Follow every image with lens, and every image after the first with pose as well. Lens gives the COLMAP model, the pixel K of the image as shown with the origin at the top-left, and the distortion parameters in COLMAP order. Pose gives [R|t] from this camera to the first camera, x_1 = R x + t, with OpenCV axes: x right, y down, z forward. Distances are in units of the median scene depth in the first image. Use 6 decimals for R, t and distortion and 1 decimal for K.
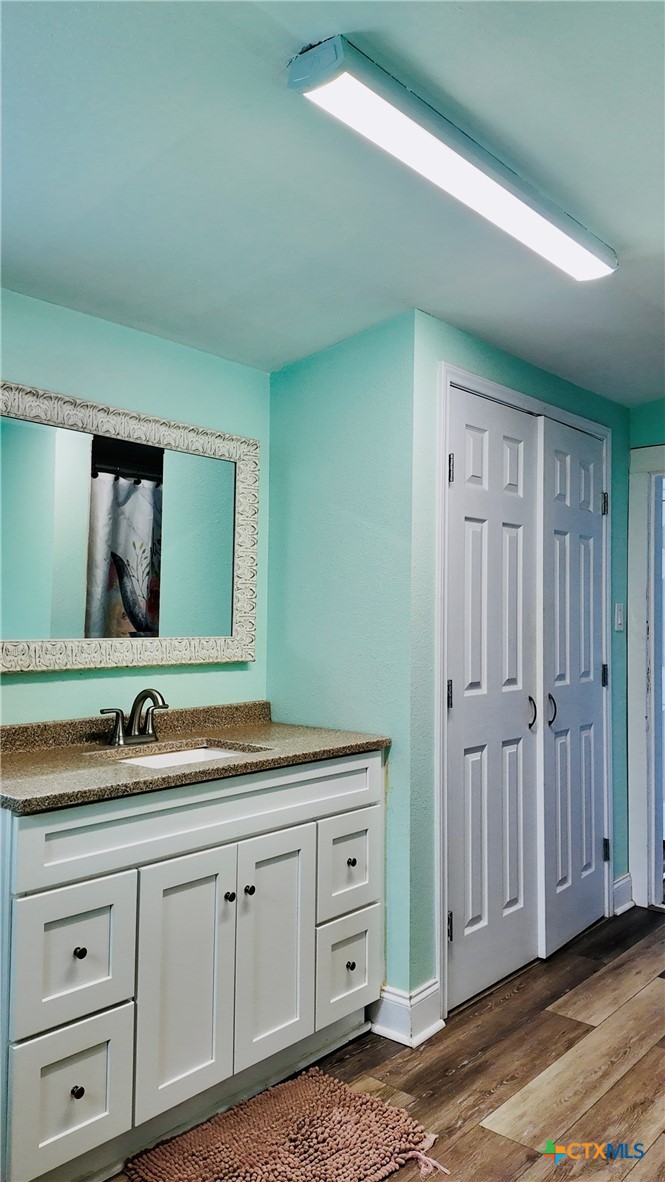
lens RADIAL K [[864.5, 0, 339.2], [0, 864.5, 586.8], [0, 0, 1]] dist [0.080807, -0.103092]
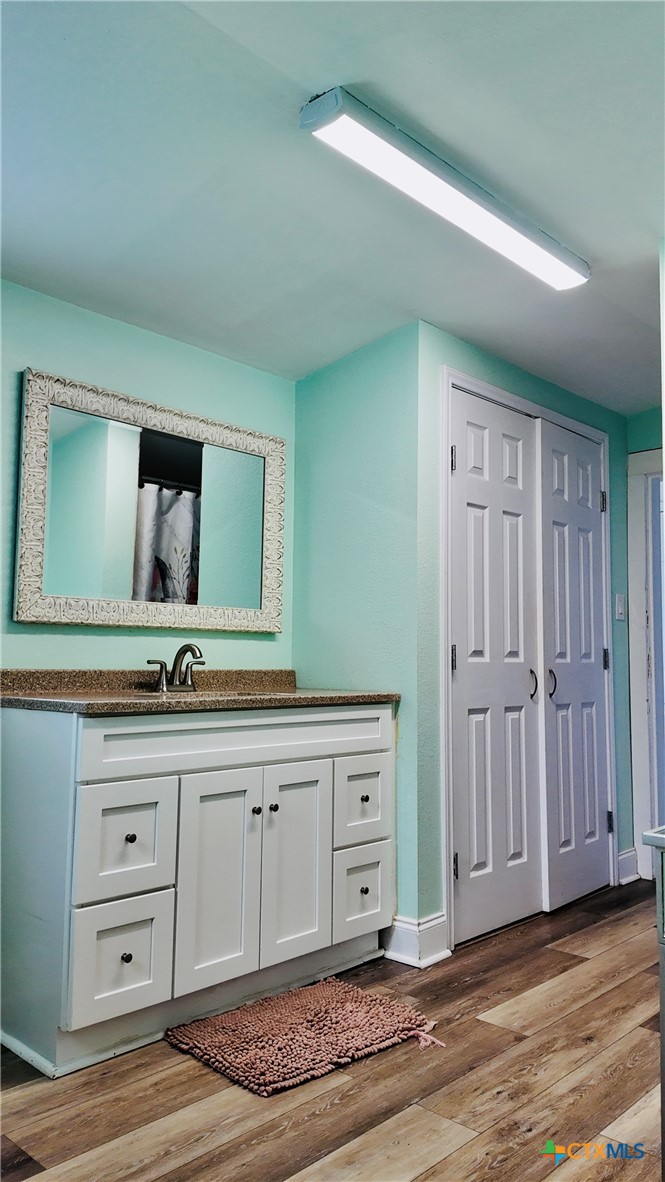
lens RADIAL K [[864.5, 0, 335.9], [0, 864.5, 587.4], [0, 0, 1]] dist [0.080807, -0.103092]
pose [[0.998876, -0.005146, -0.047123, 0.030715], [0.002549, 0.998482, -0.055014, 0.102011], [0.047335, 0.054832, 0.997373, -0.140913]]
